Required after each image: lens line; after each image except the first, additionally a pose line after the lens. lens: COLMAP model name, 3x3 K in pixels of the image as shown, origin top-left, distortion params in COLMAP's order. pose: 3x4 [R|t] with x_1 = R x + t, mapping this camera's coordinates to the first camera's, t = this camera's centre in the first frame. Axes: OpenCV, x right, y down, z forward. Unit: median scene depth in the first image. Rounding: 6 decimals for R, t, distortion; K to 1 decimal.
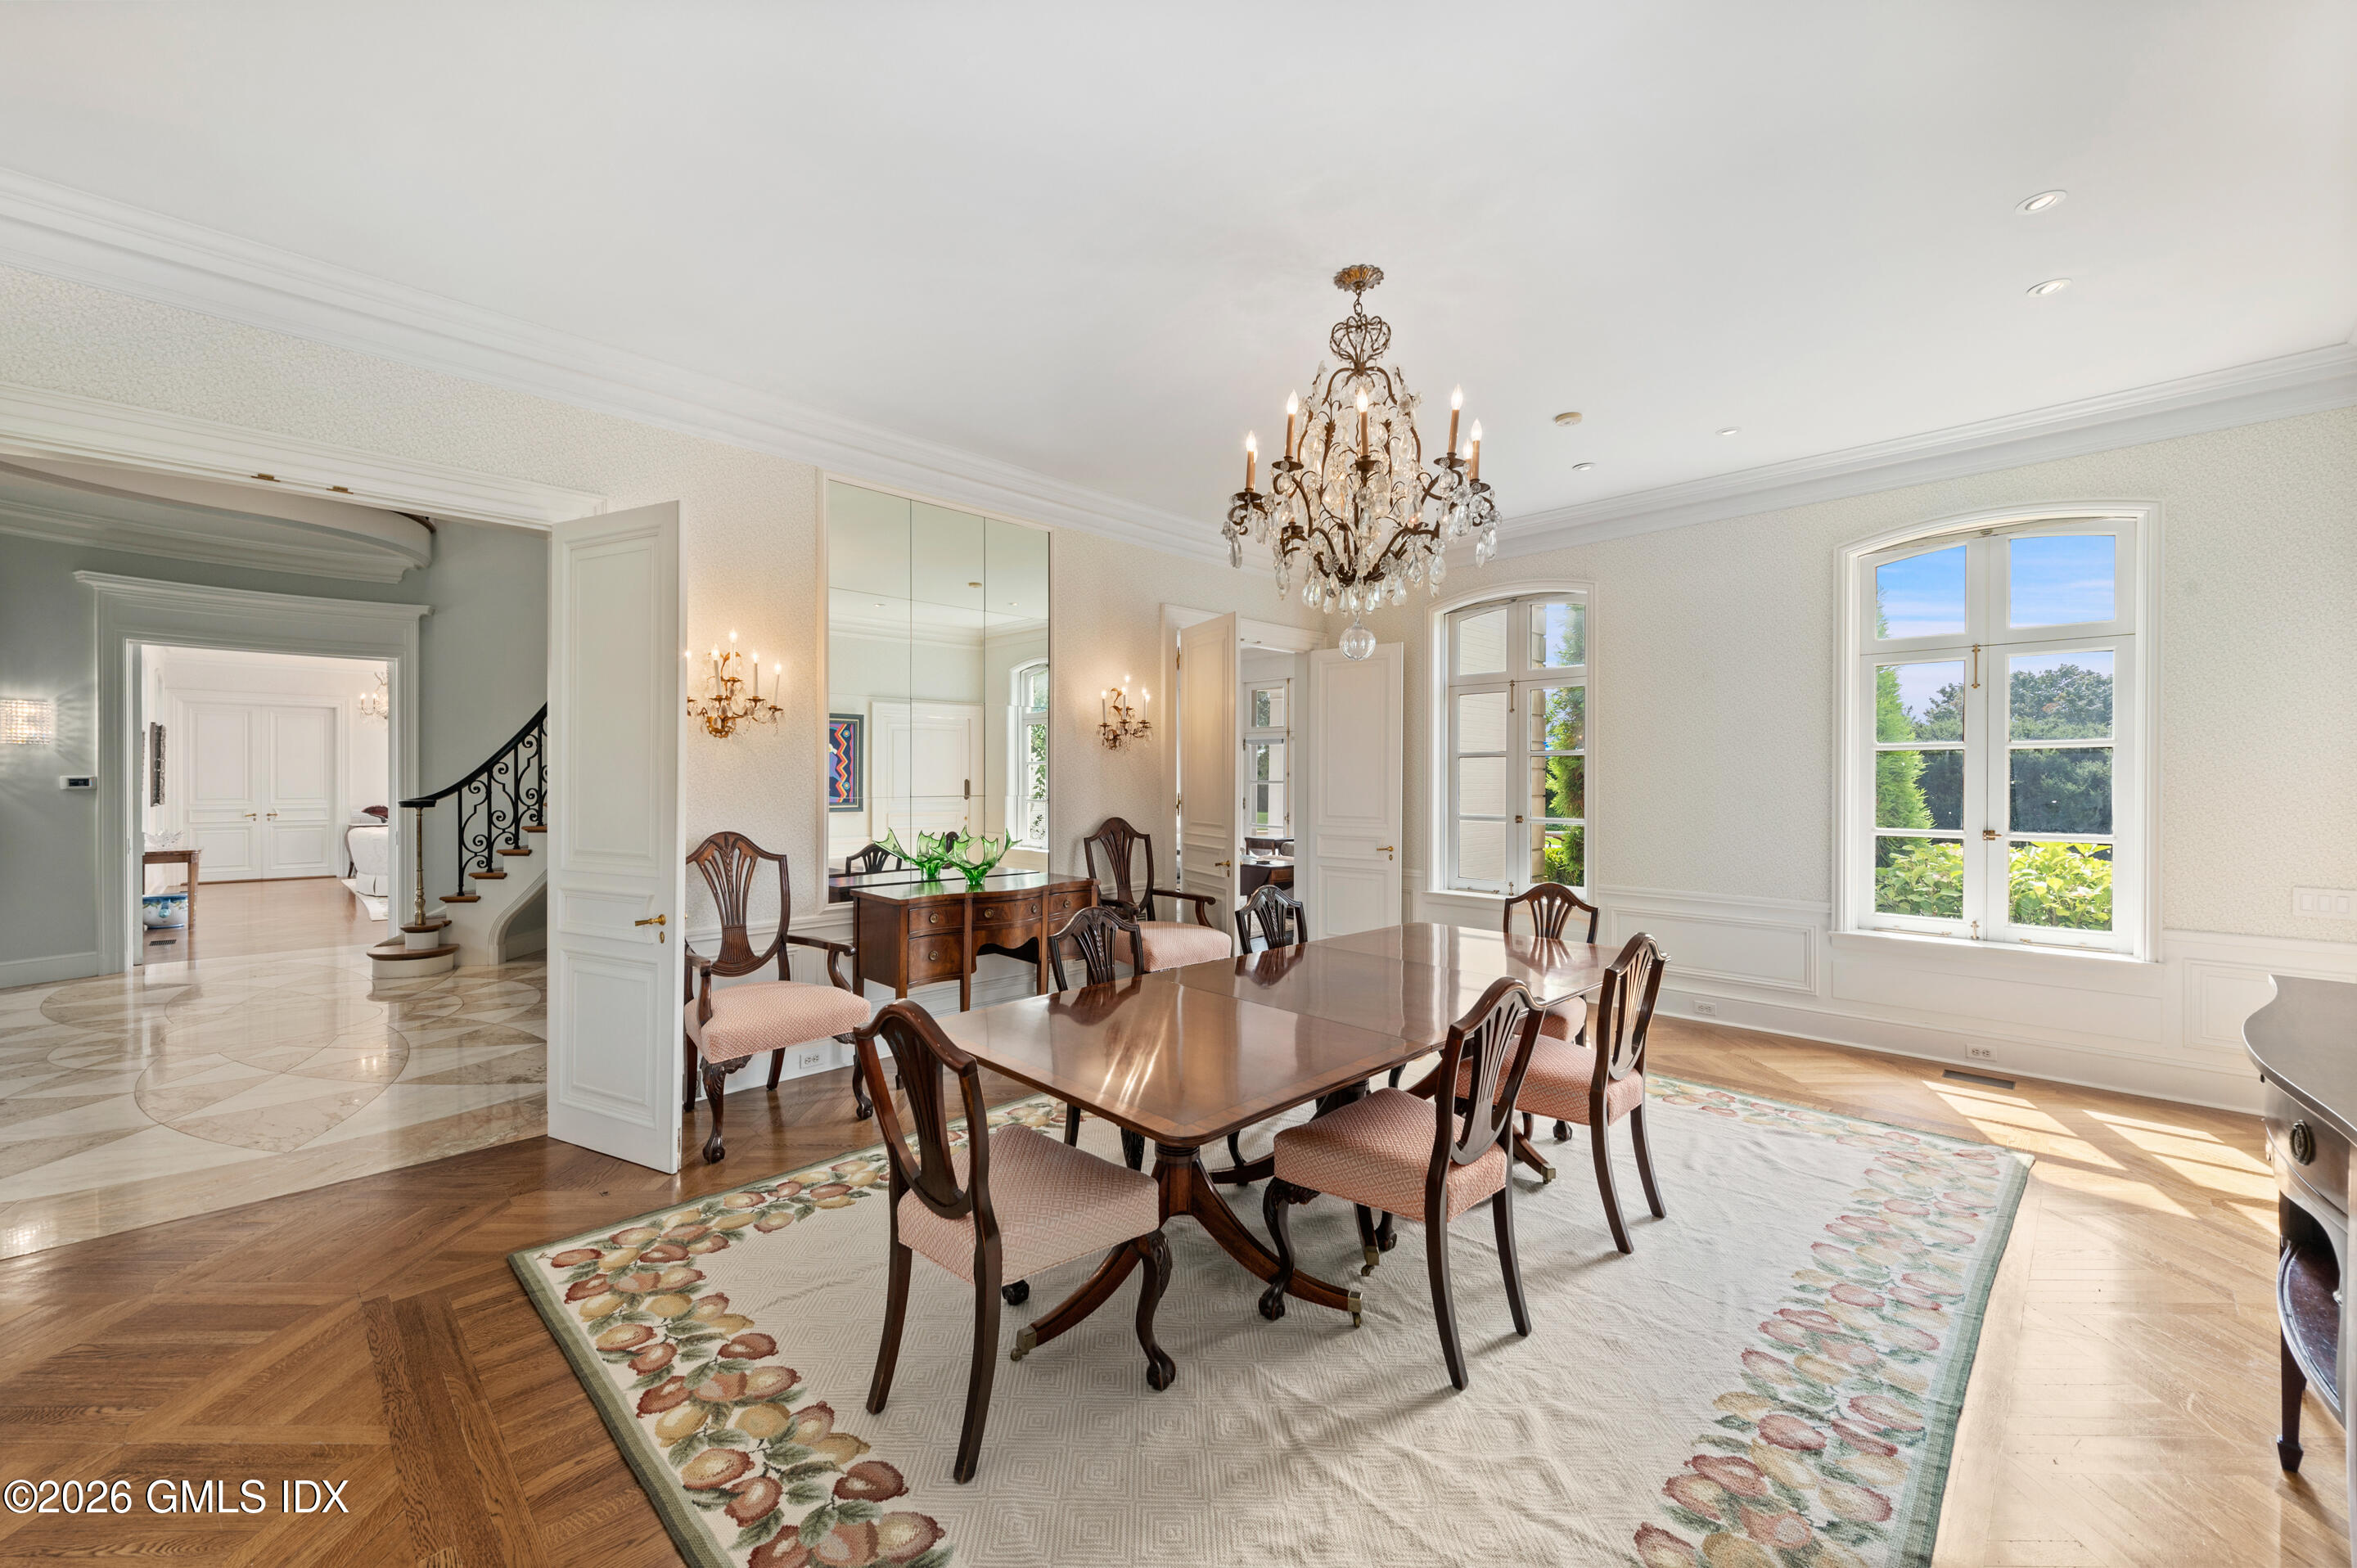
lens RADIAL K [[918.8, 0, 1178.5], [0, 918.8, 784.0], [0, 0, 1]] dist [0.000126, 0.000036]
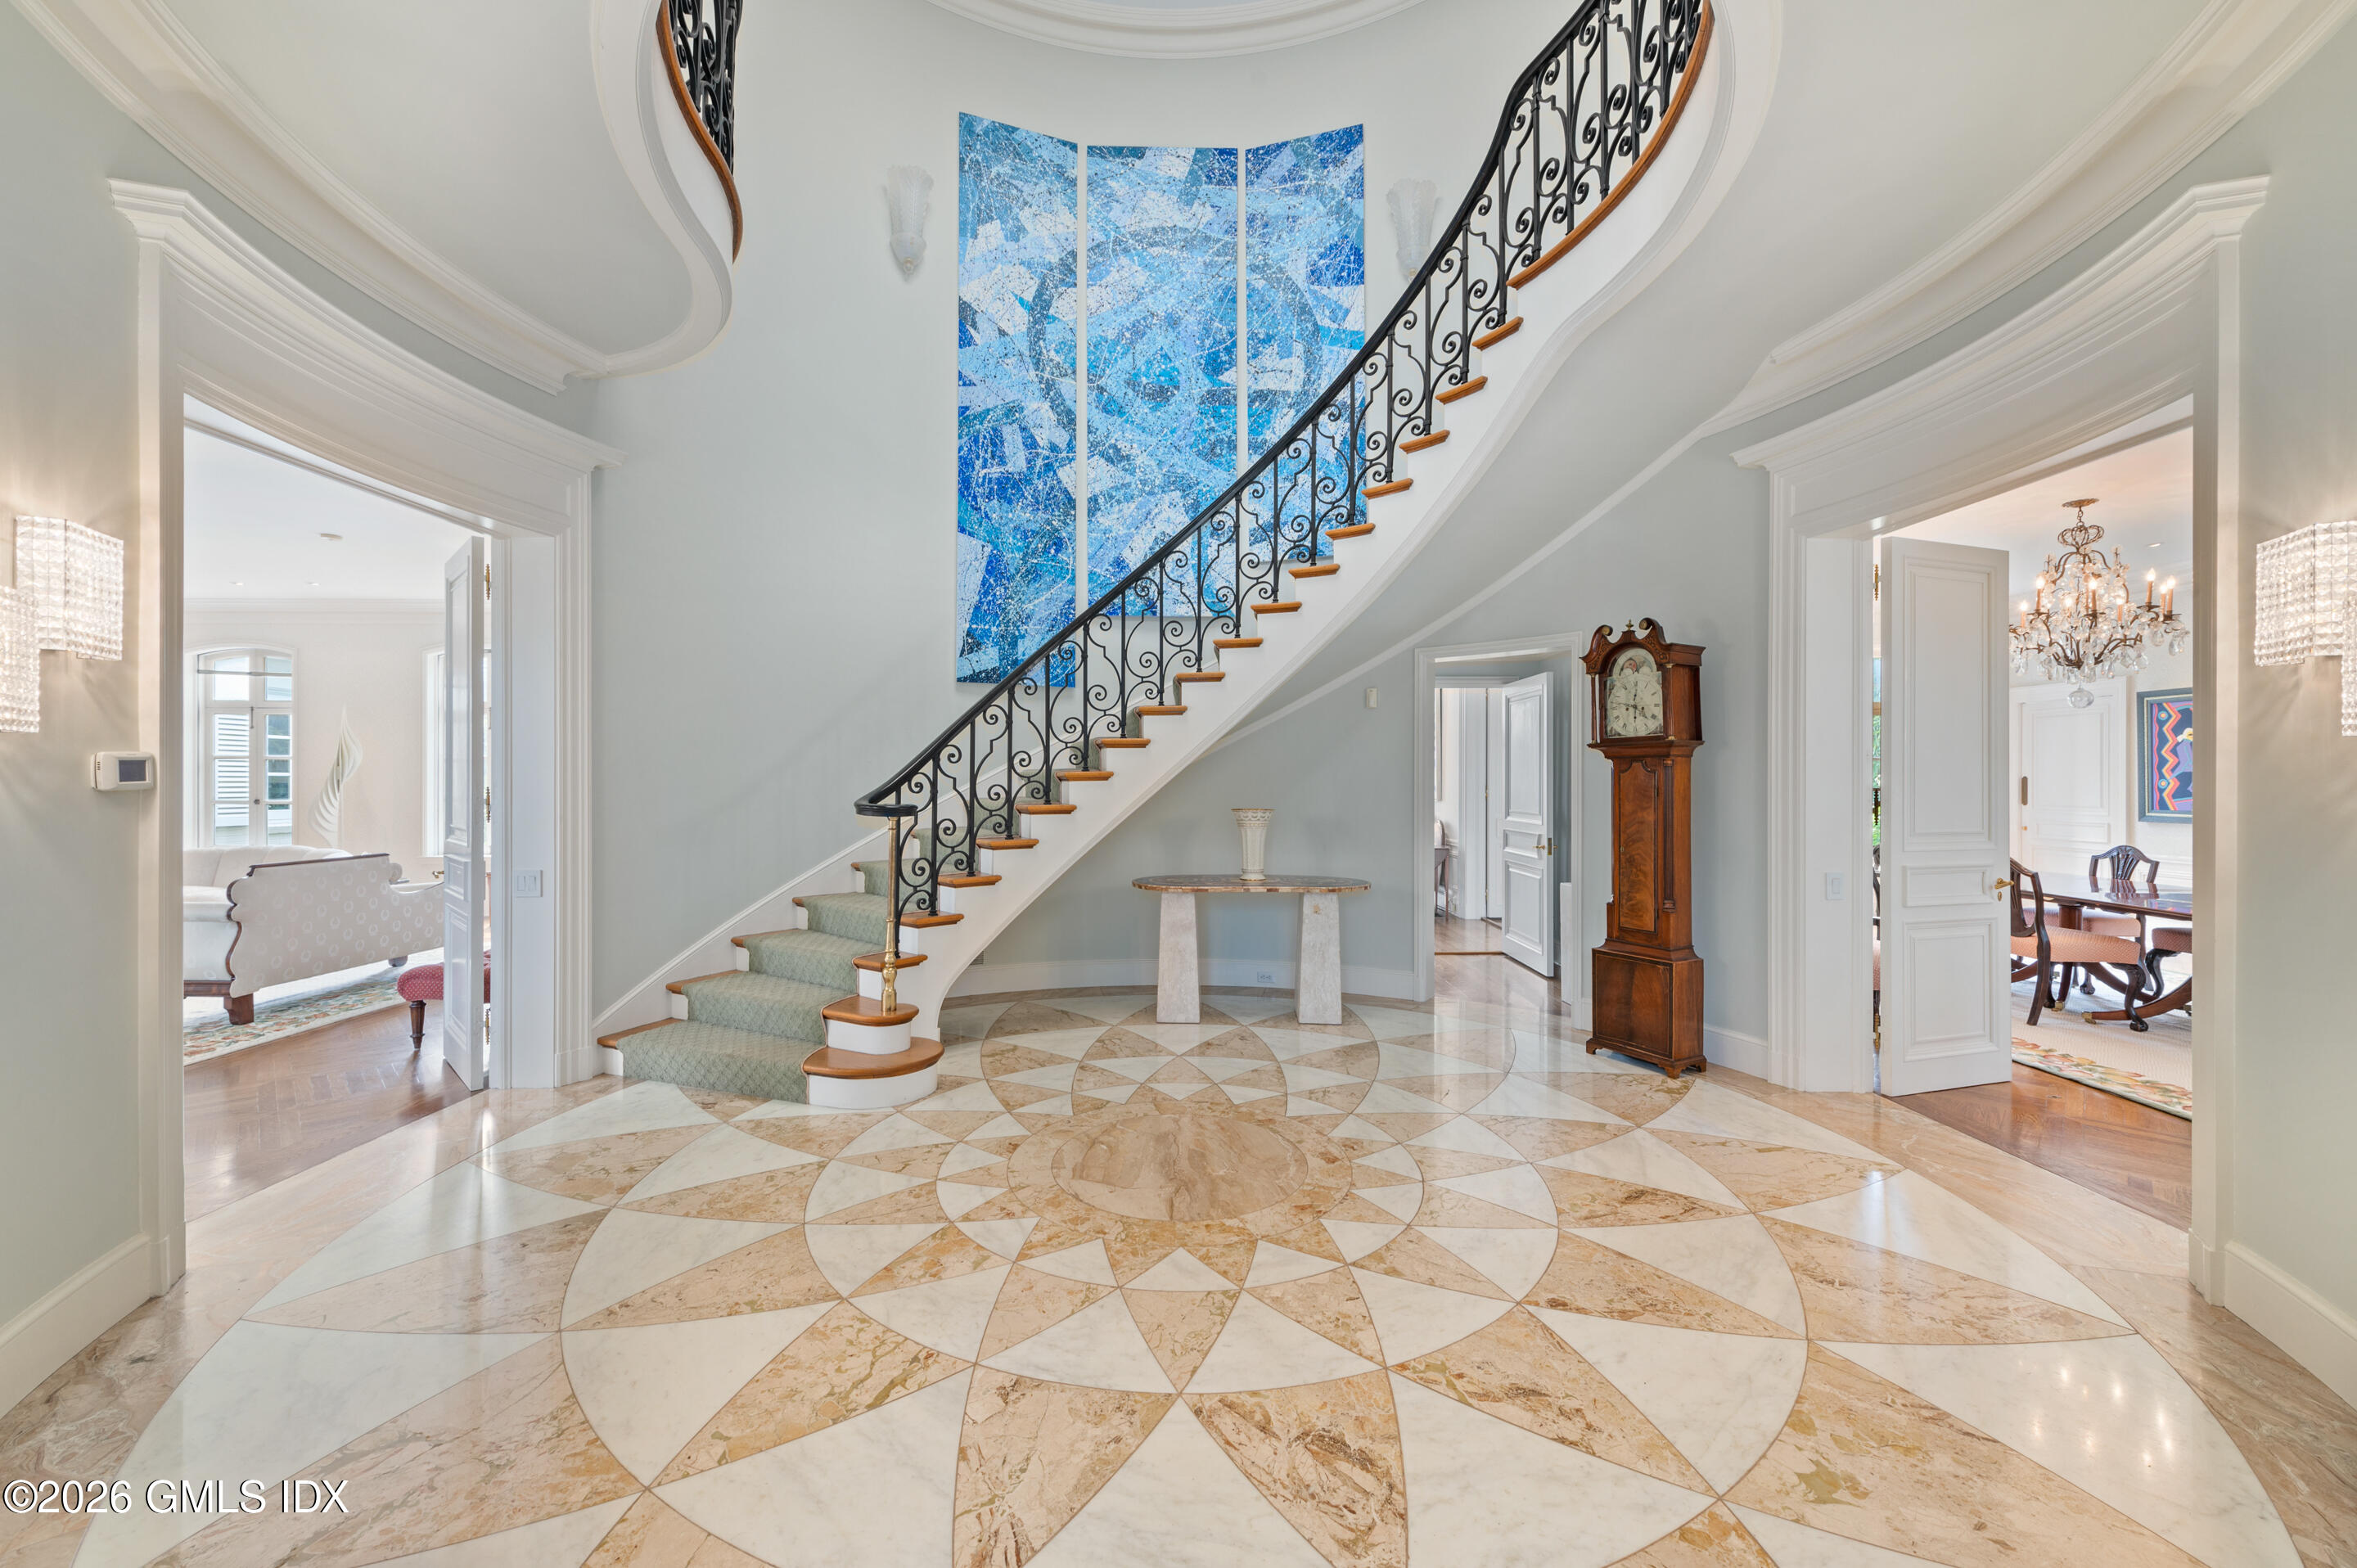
lens RADIAL K [[918.8, 0, 1178.5], [0, 918.8, 784.0], [0, 0, 1]] dist [0.000126, 0.000036]
pose [[0.714834, -0.002132, 0.699291, -1.077155], [0.004120, 0.999991, -0.001162, 0.005313], [-0.699282, 0.003712, 0.714836, 0.424614]]
